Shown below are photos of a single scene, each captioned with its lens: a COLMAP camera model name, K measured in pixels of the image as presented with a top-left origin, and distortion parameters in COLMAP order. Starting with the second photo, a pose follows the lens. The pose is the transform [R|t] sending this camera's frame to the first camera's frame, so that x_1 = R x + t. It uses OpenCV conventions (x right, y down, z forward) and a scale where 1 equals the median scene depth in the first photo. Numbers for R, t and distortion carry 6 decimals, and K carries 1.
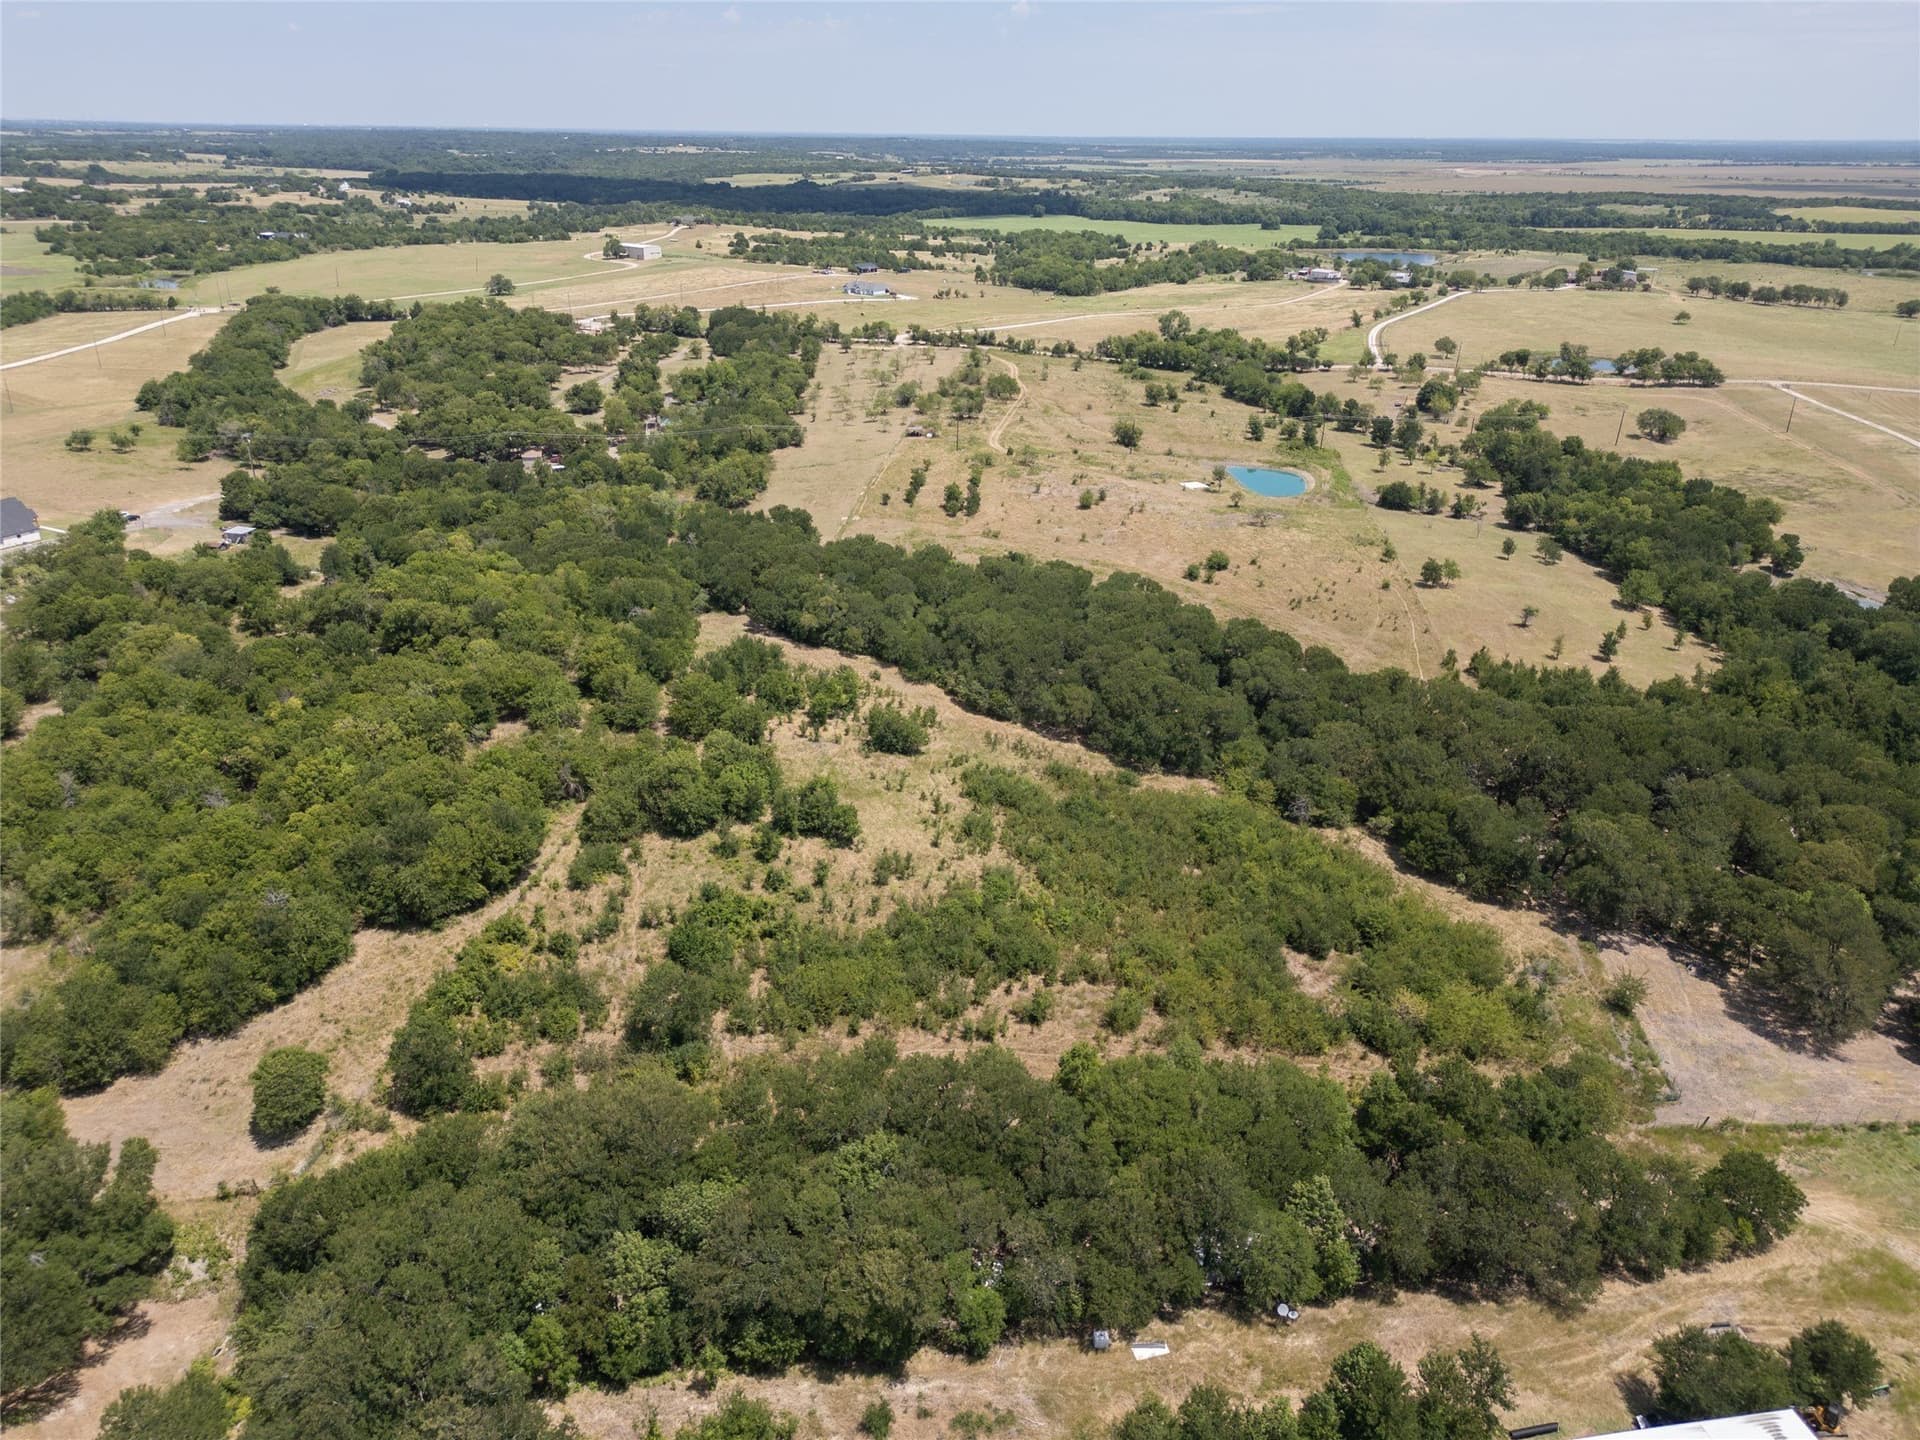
lens RADIAL K [[1348.8, 0, 960.3], [0, 1348.8, 739.8], [0, 0, 1]] dist [0.070074, -0.067445]
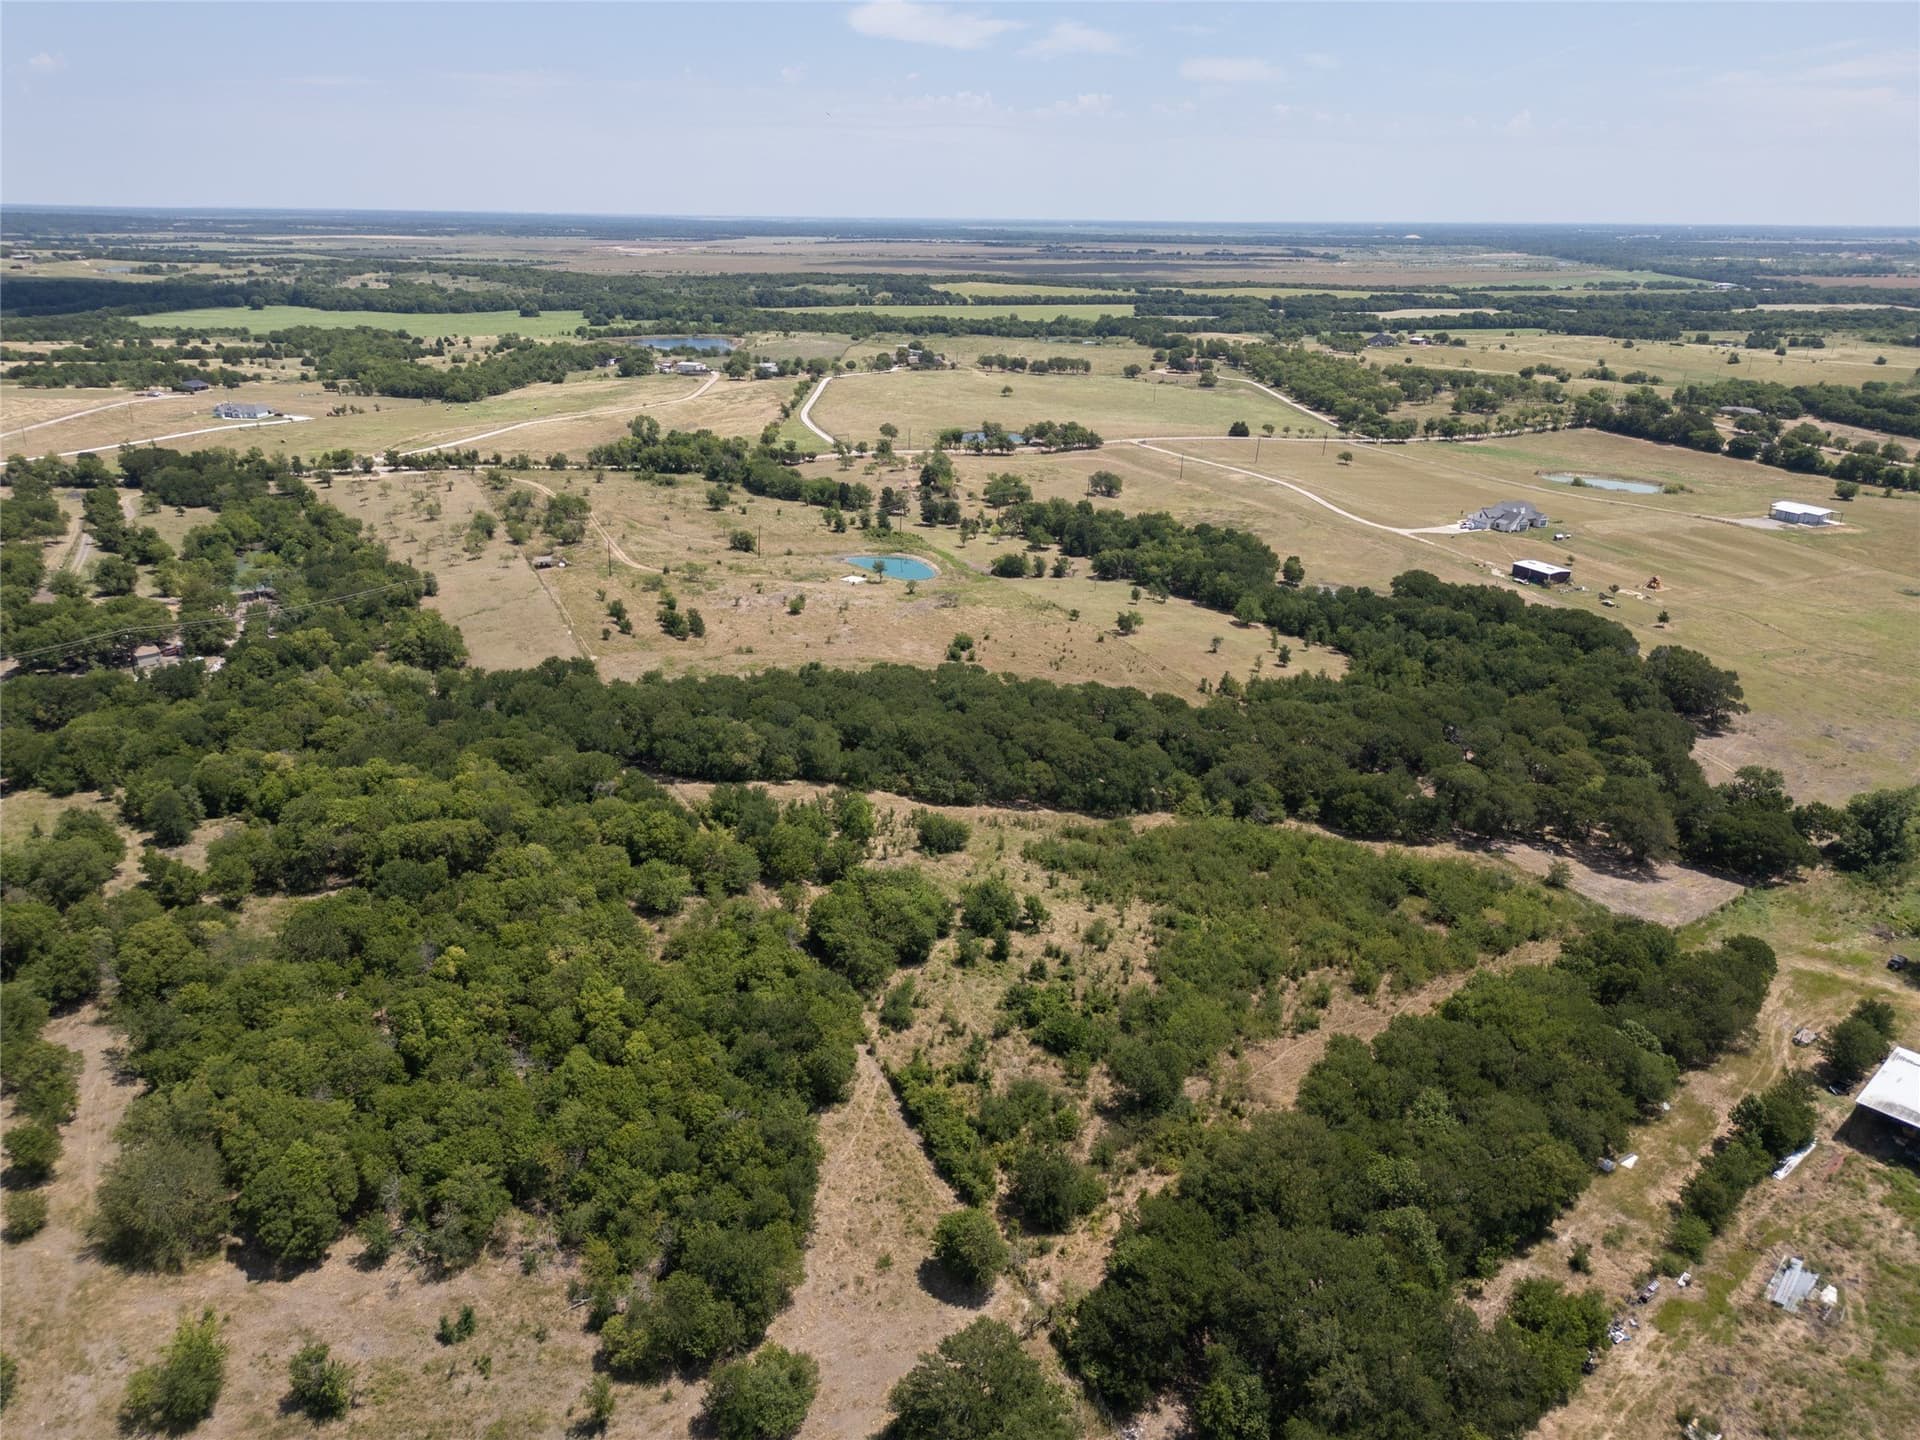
lens RADIAL K [[1348.8, 0, 960.3], [0, 1348.8, 739.8], [0, 0, 1]] dist [0.070074, -0.067445]
pose [[0.835505, -0.200487, 0.511602, -0.284518], [0.223463, 0.974565, 0.016972, -0.046957], [-0.501992, 0.100144, 0.859055, 0.008842]]
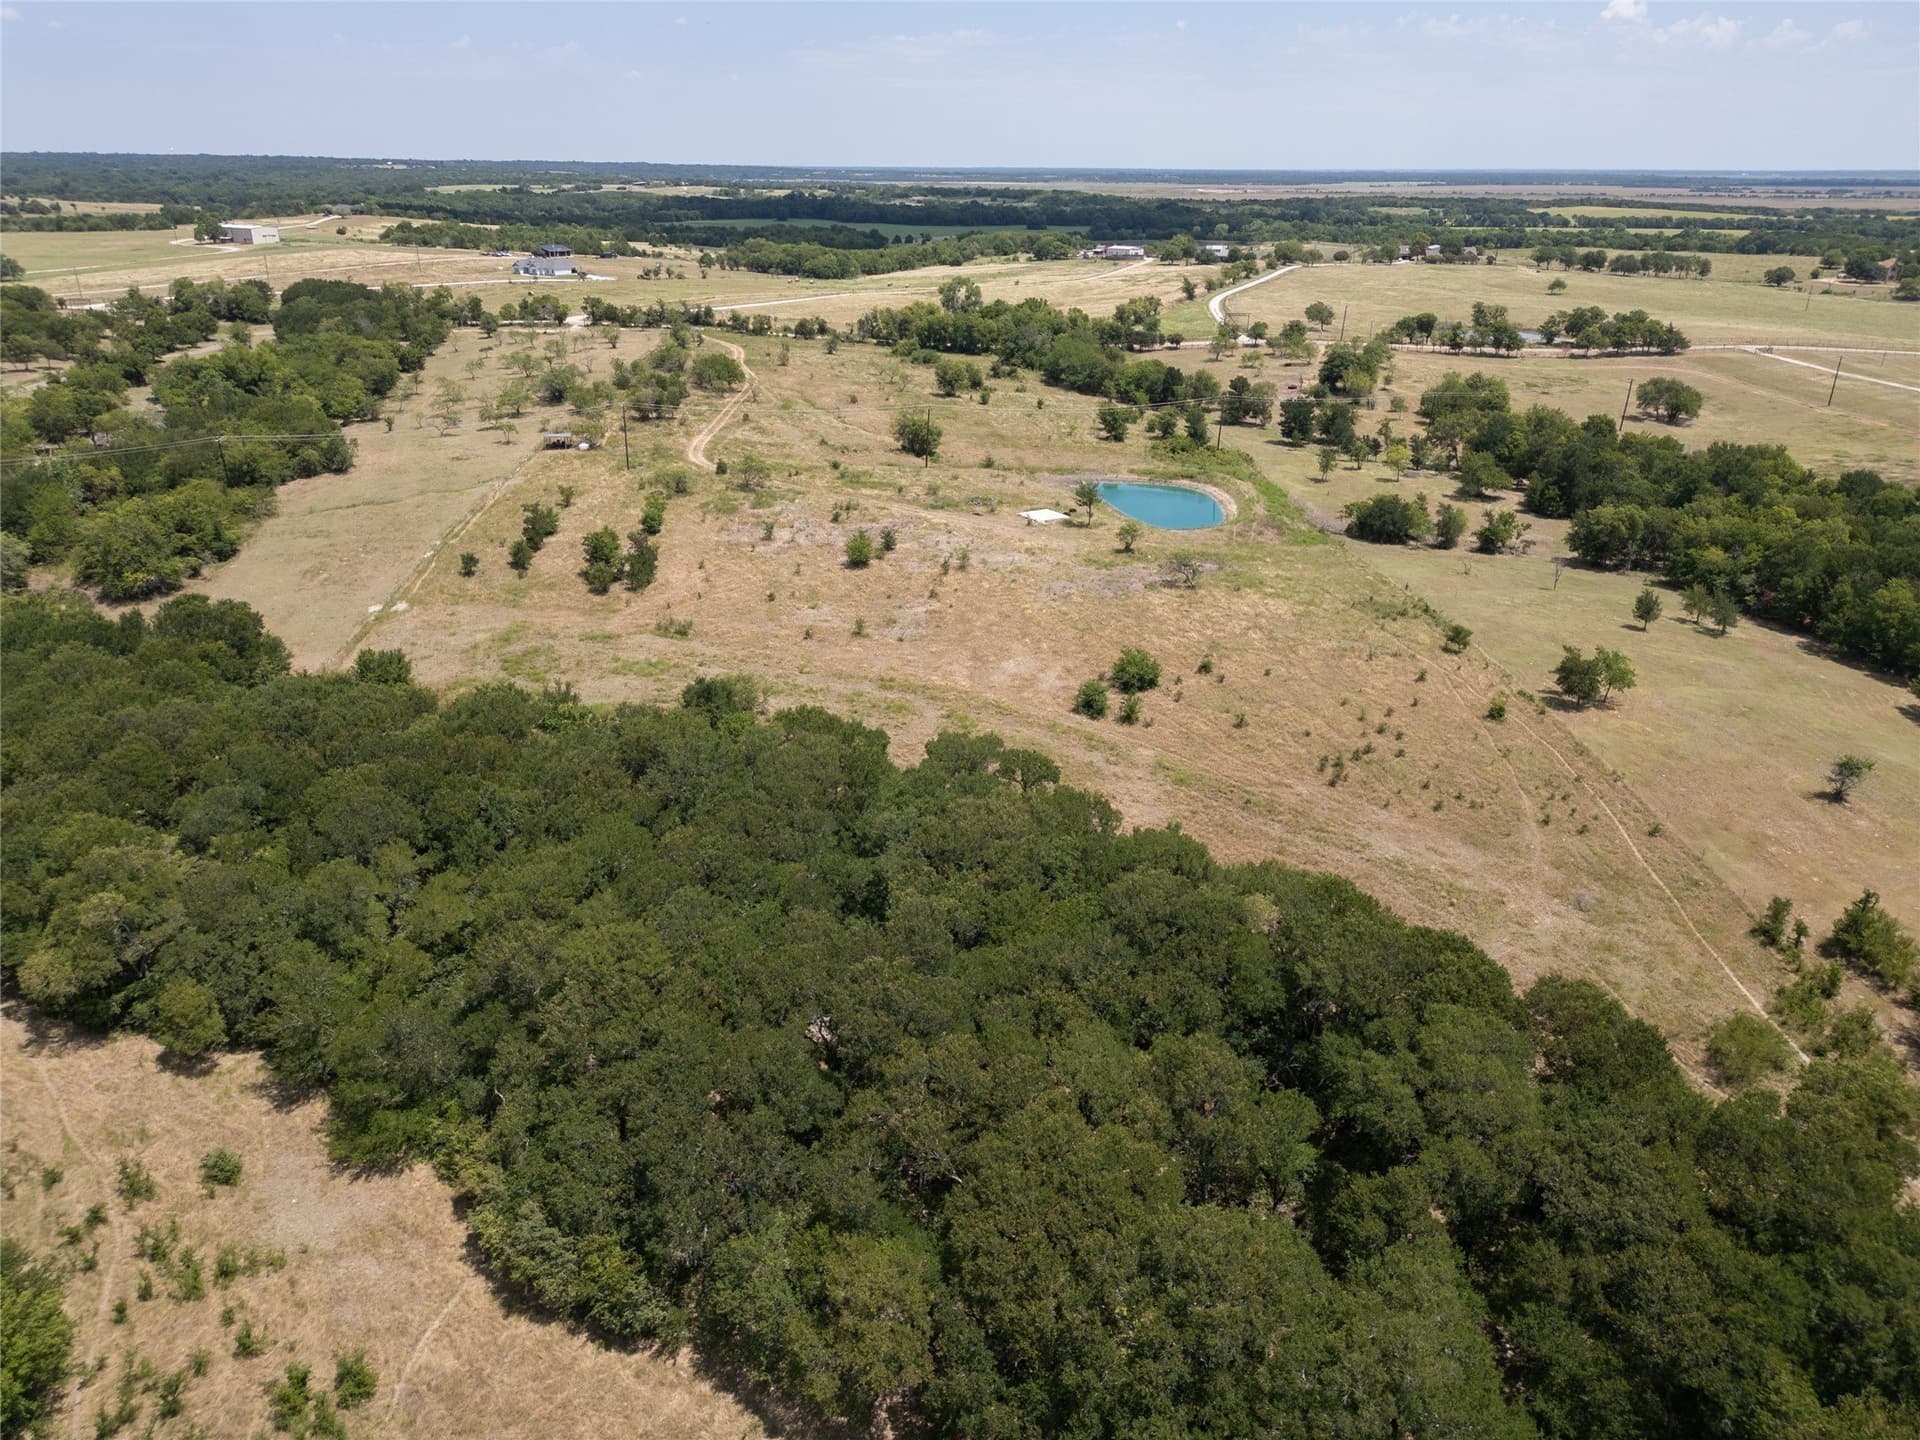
lens RADIAL K [[1348.8, 0, 960.3], [0, 1348.8, 739.8], [0, 0, 1]] dist [0.070074, -0.067445]
pose [[0.985458, -0.068122, 0.155668, 0.033898], [0.071193, 0.997361, -0.014232, -0.070685], [-0.154287, 0.025108, 0.987707, 0.357657]]
